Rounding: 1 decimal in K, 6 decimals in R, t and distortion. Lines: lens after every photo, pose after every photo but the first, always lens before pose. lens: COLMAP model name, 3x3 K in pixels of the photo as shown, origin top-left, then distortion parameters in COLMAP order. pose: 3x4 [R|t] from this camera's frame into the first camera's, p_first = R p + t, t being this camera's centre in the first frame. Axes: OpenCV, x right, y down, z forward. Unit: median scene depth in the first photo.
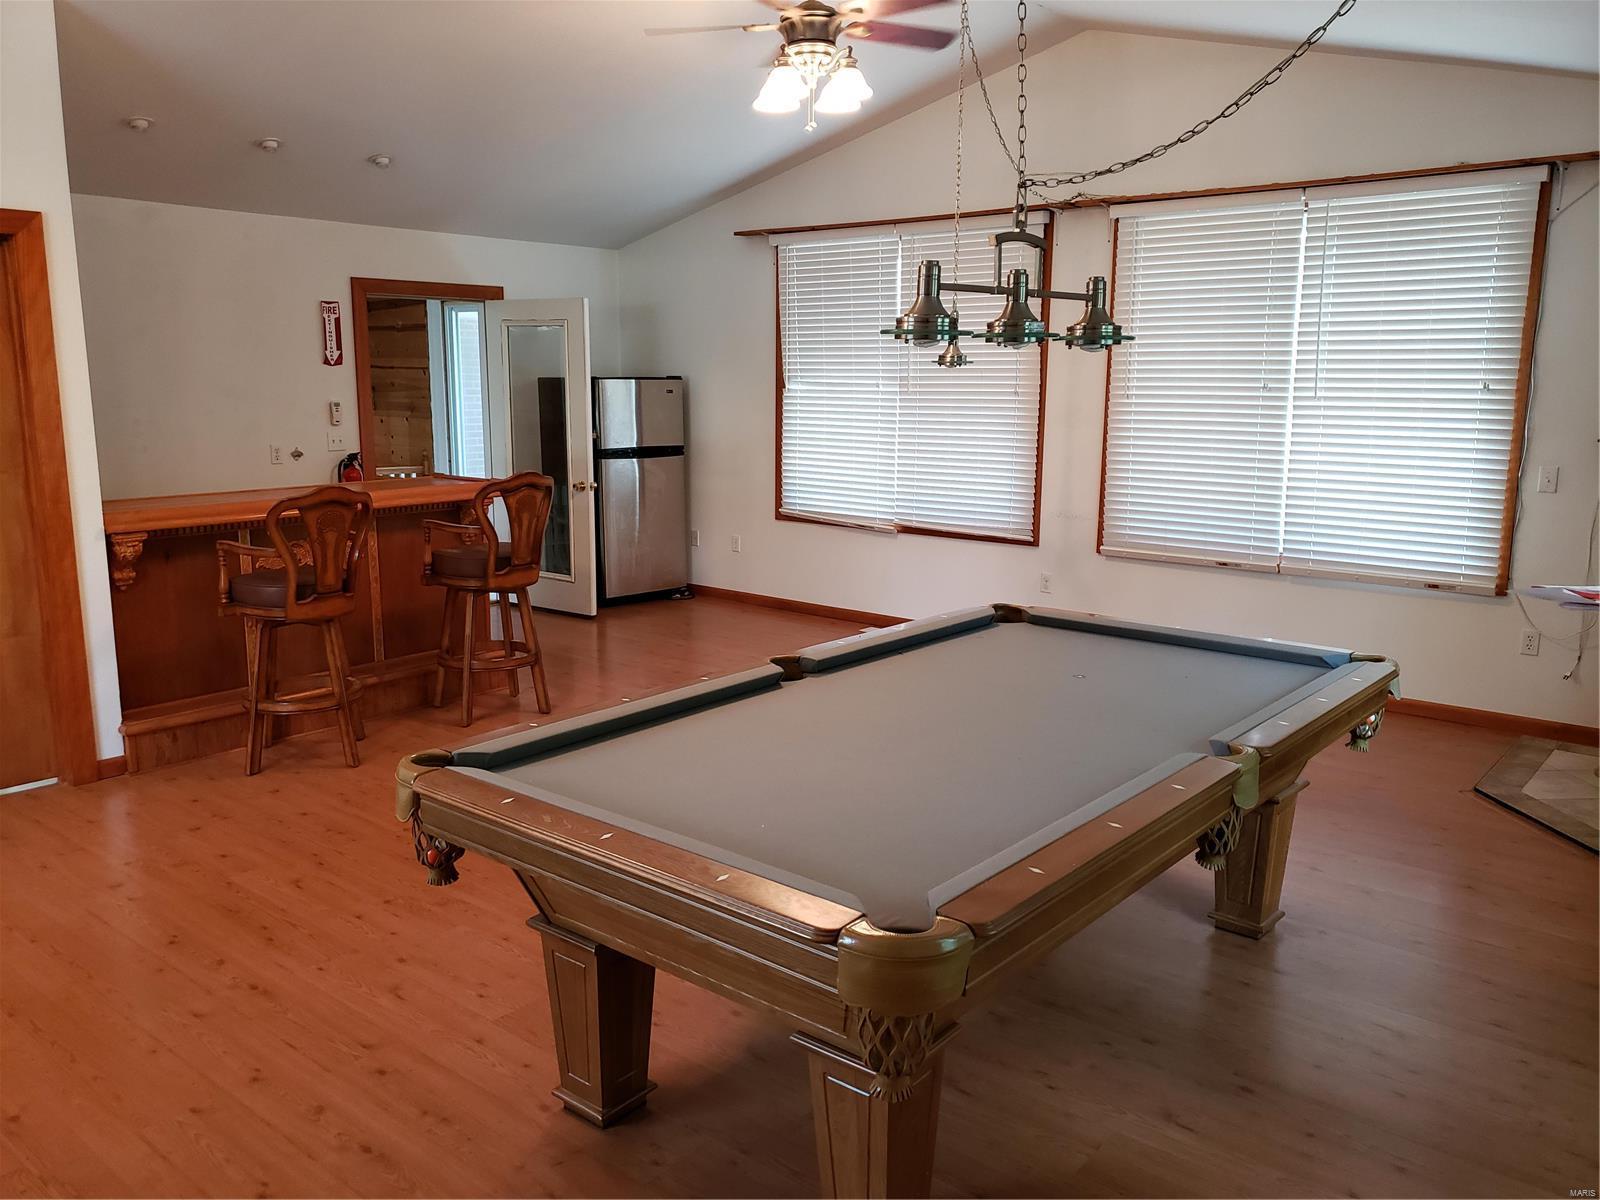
lens RADIAL K [[1236.3, 0, 803.3], [0, 1236.3, 597.4], [0, 0, 1]] dist [-0.000671, -0.003526]
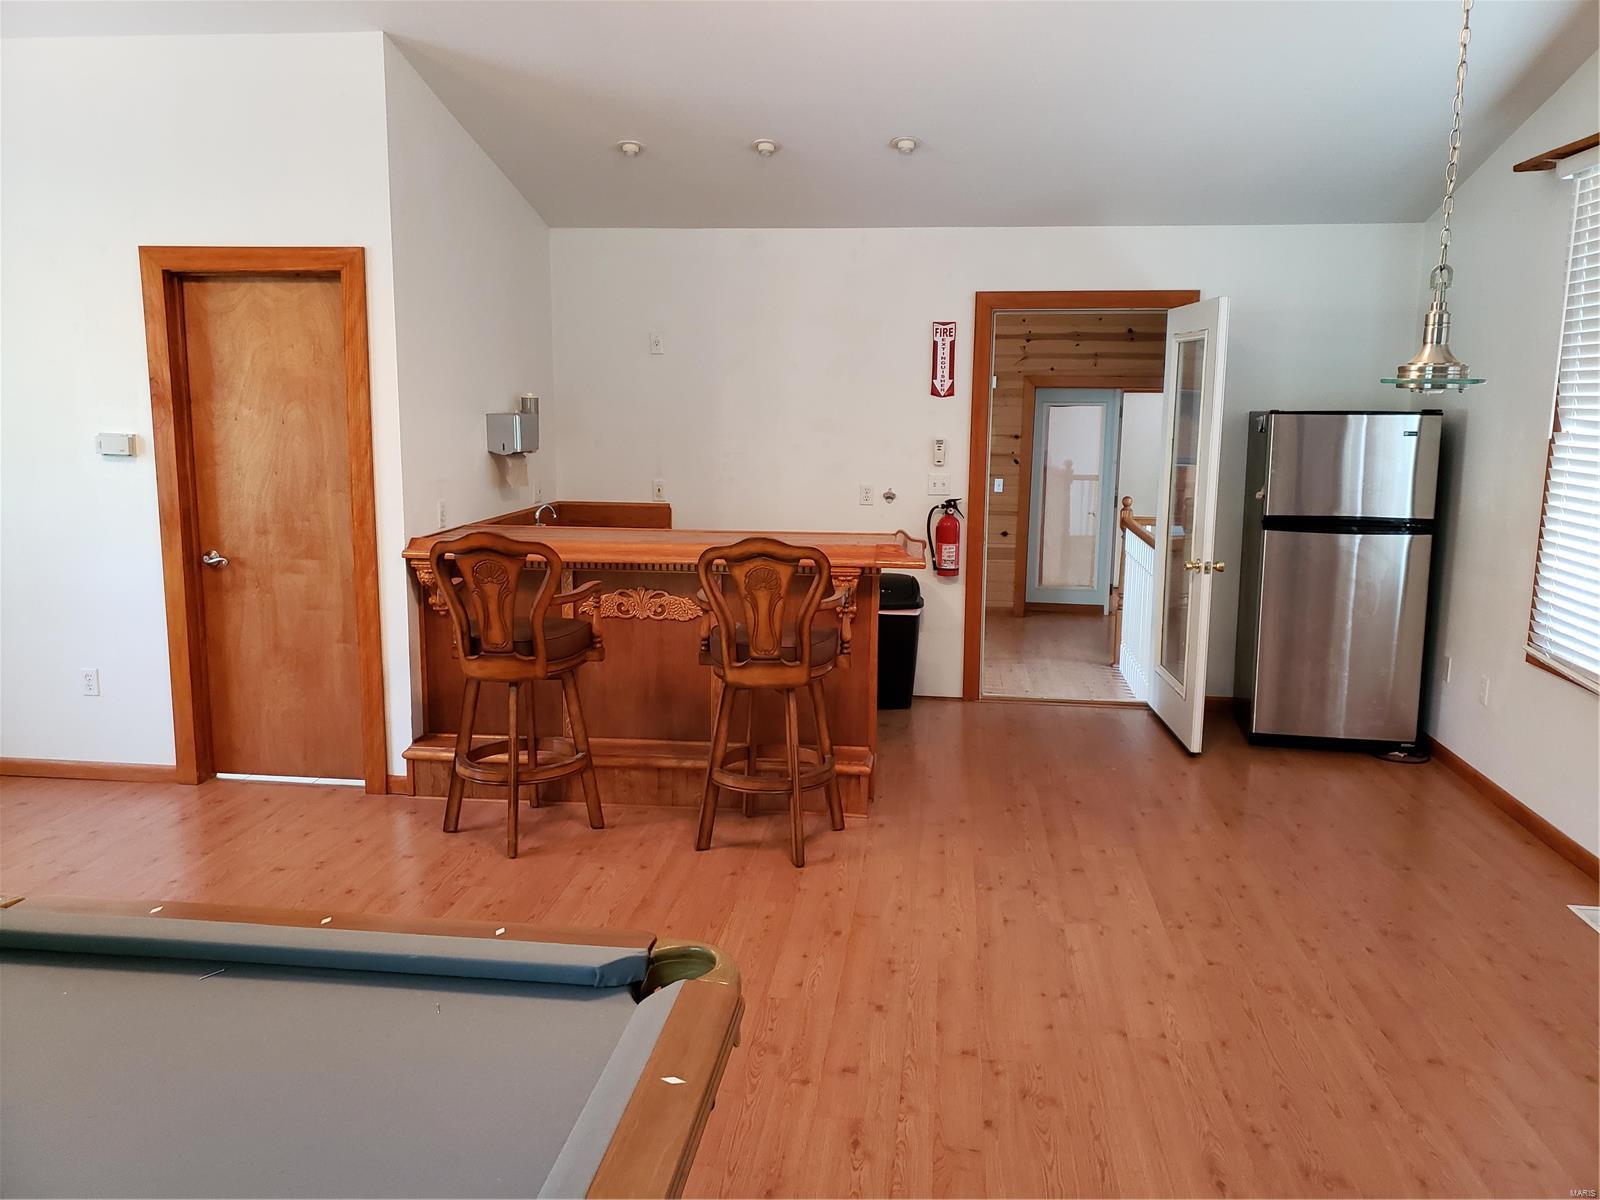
lens RADIAL K [[1236.3, 0, 801.4], [0, 1236.3, 605.1], [0, 0, 1]] dist [-0.000671, -0.003526]
pose [[0.543205, 0.132174, -0.829131, 0.300421], [-0.153607, 0.986508, 0.056627, -0.079274], [0.825429, 0.096600, 0.556179, 0.460336]]
